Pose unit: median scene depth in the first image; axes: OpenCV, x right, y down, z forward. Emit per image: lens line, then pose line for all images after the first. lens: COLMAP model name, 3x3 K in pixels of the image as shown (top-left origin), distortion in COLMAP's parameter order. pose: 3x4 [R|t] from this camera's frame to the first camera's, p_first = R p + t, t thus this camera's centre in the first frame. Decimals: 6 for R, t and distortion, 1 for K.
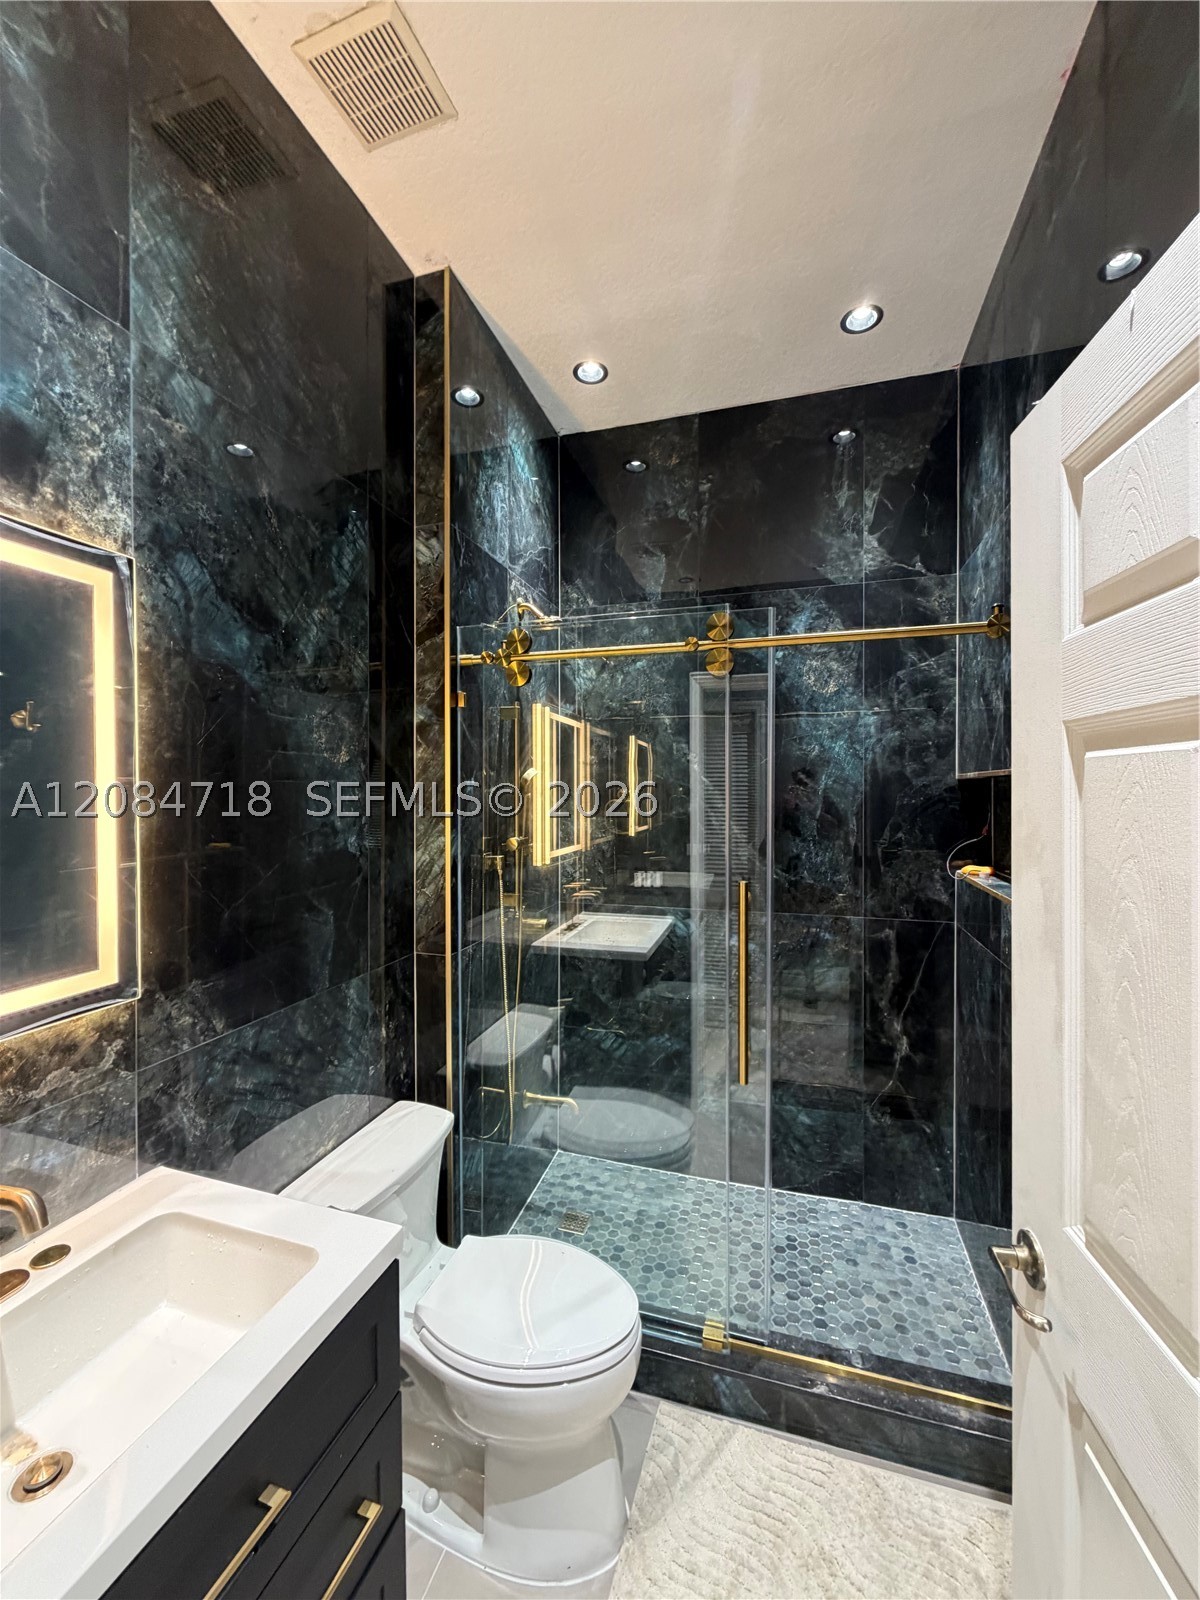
lens RADIAL K [[636.4, 0, 598.6], [0, 636.4, 794.2], [0, 0, 1]] dist [0.000813, -0.000288]
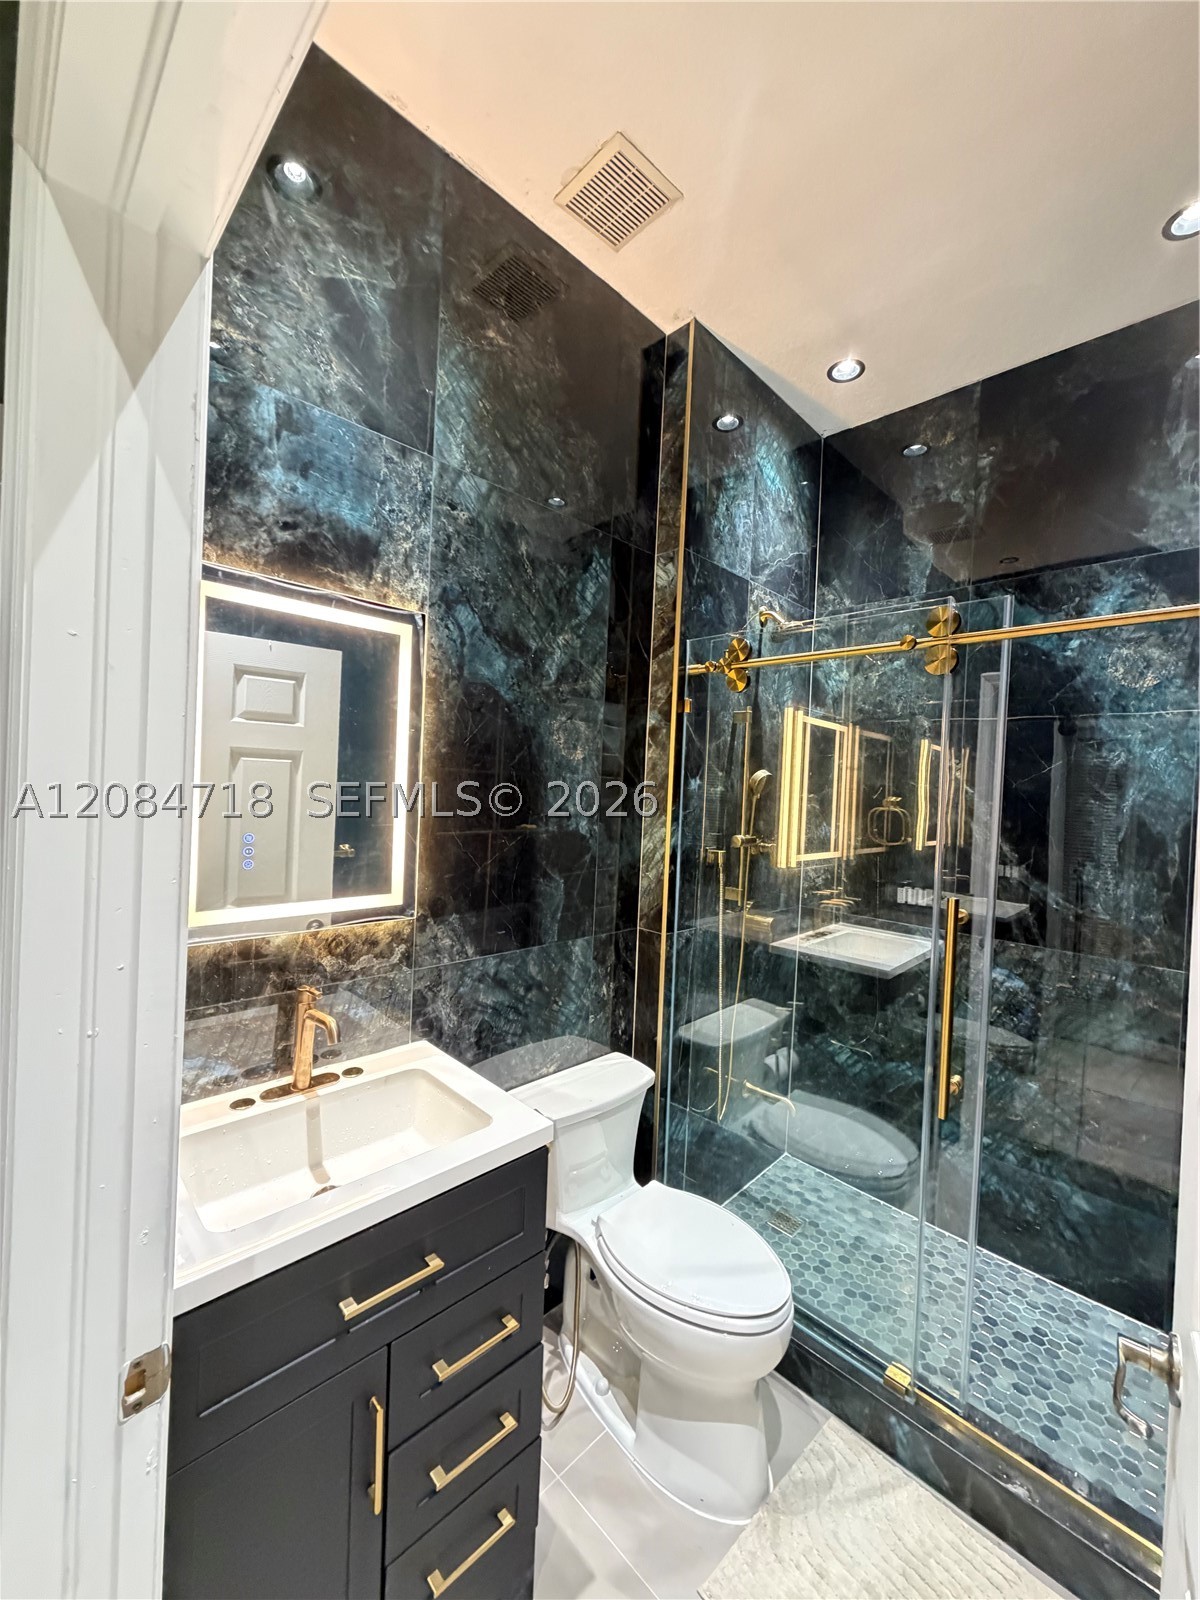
lens RADIAL K [[636.4, 0, 598.6], [0, 636.4, 794.2], [0, 0, 1]] dist [0.000813, -0.000288]
pose [[0.880591, 0.044881, -0.471747, 0.201785], [-0.048253, 0.998823, 0.004954, 0.008090], [0.471415, 0.018401, 0.881720, -0.052154]]
